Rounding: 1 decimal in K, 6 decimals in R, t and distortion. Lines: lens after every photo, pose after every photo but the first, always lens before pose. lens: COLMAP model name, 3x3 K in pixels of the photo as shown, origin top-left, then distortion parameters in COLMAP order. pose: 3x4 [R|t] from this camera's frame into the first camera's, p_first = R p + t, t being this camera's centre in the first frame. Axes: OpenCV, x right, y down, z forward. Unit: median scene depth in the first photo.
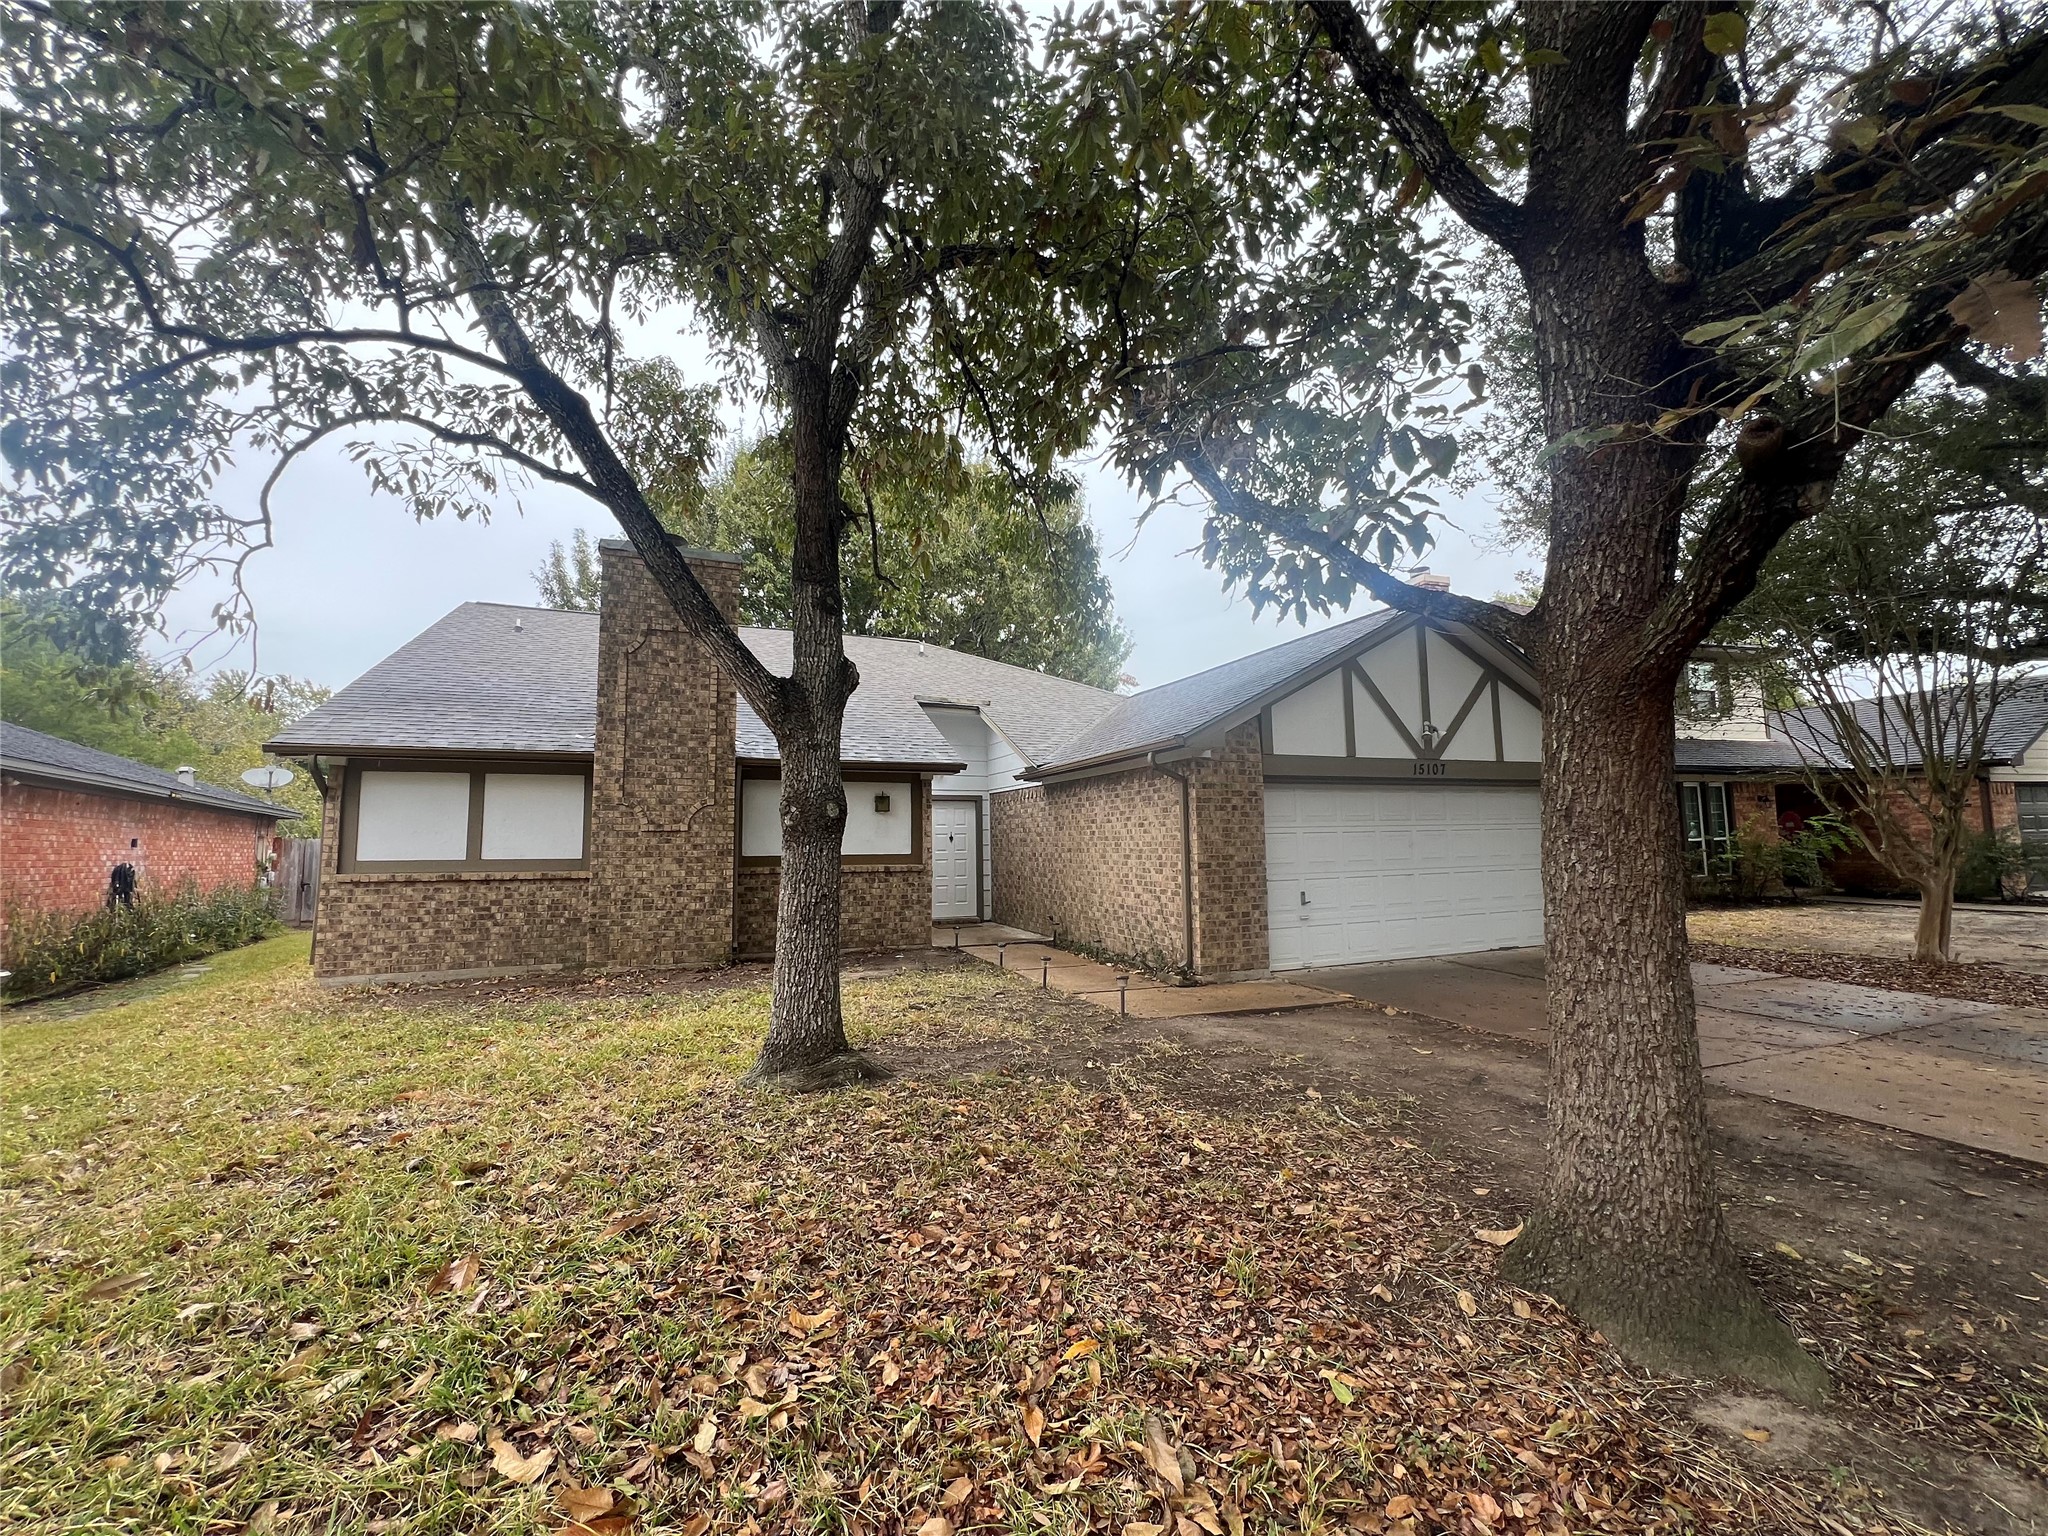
lens RADIAL K [[815.3, 0, 1031.3], [0, 815.3, 770.5], [0, 0, 1]] dist [-0.003006, 0.001112]
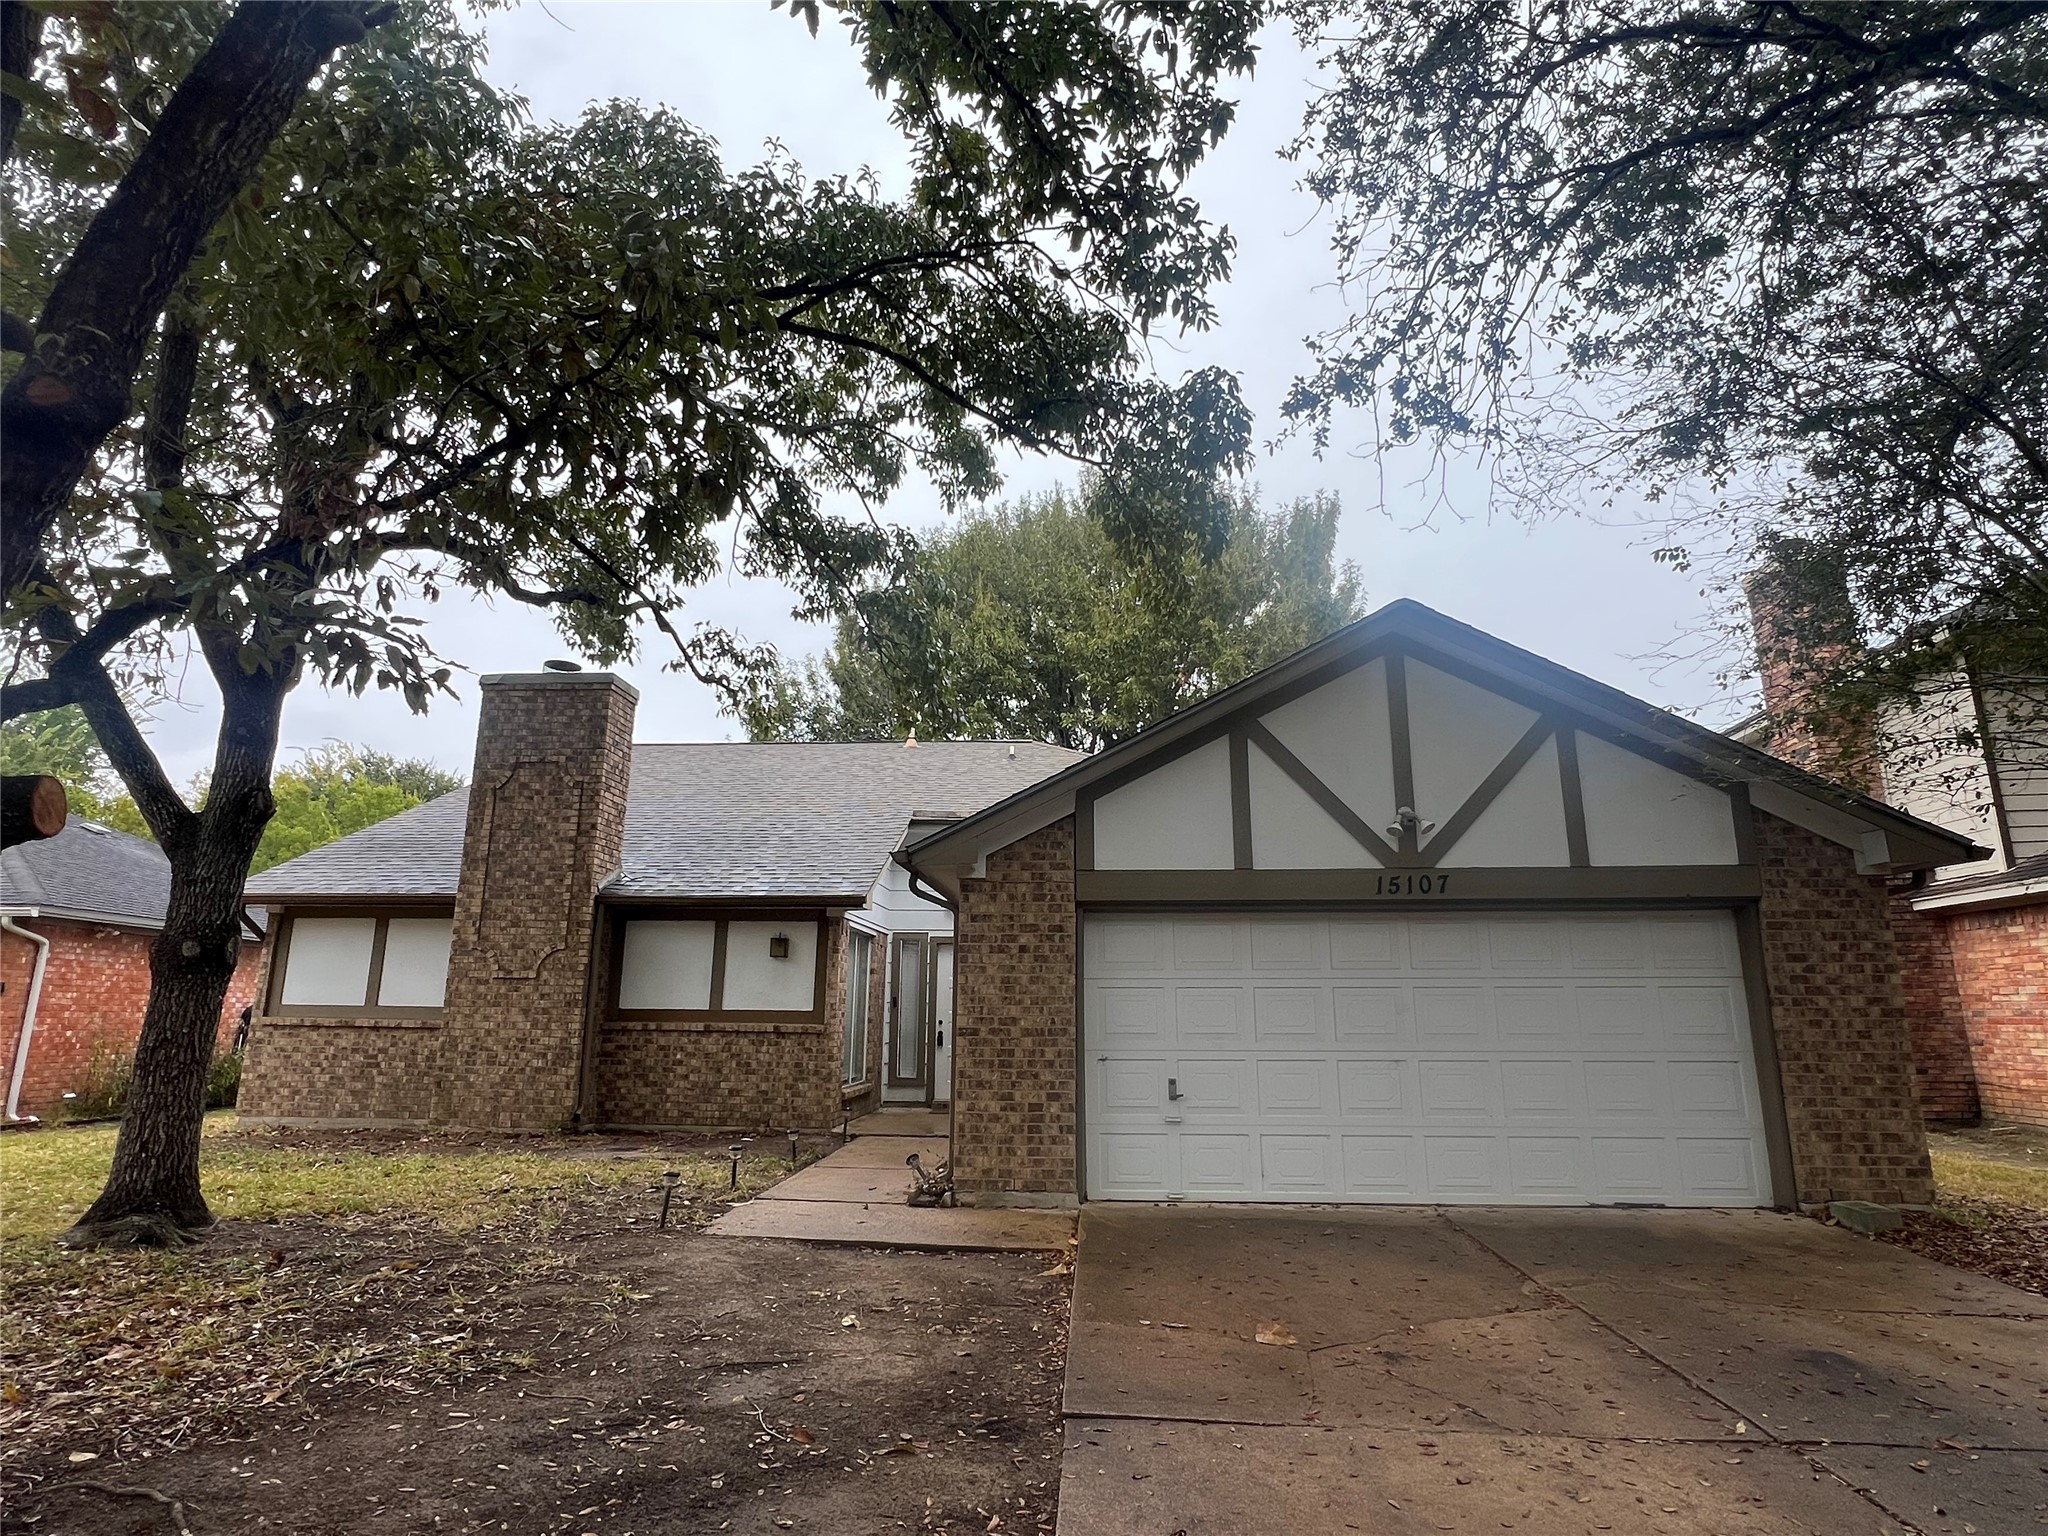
lens RADIAL K [[1100.9, 0, 1030.0], [0, 1100.9, 769.7], [0, 0, 1]] dist [0.001168, -0.001766]
pose [[0.890265, -0.077997, -0.448714, 0.655657], [0.021579, 0.991344, -0.129505, 0.014499], [0.454931, 0.105611, 0.884242, 0.141394]]
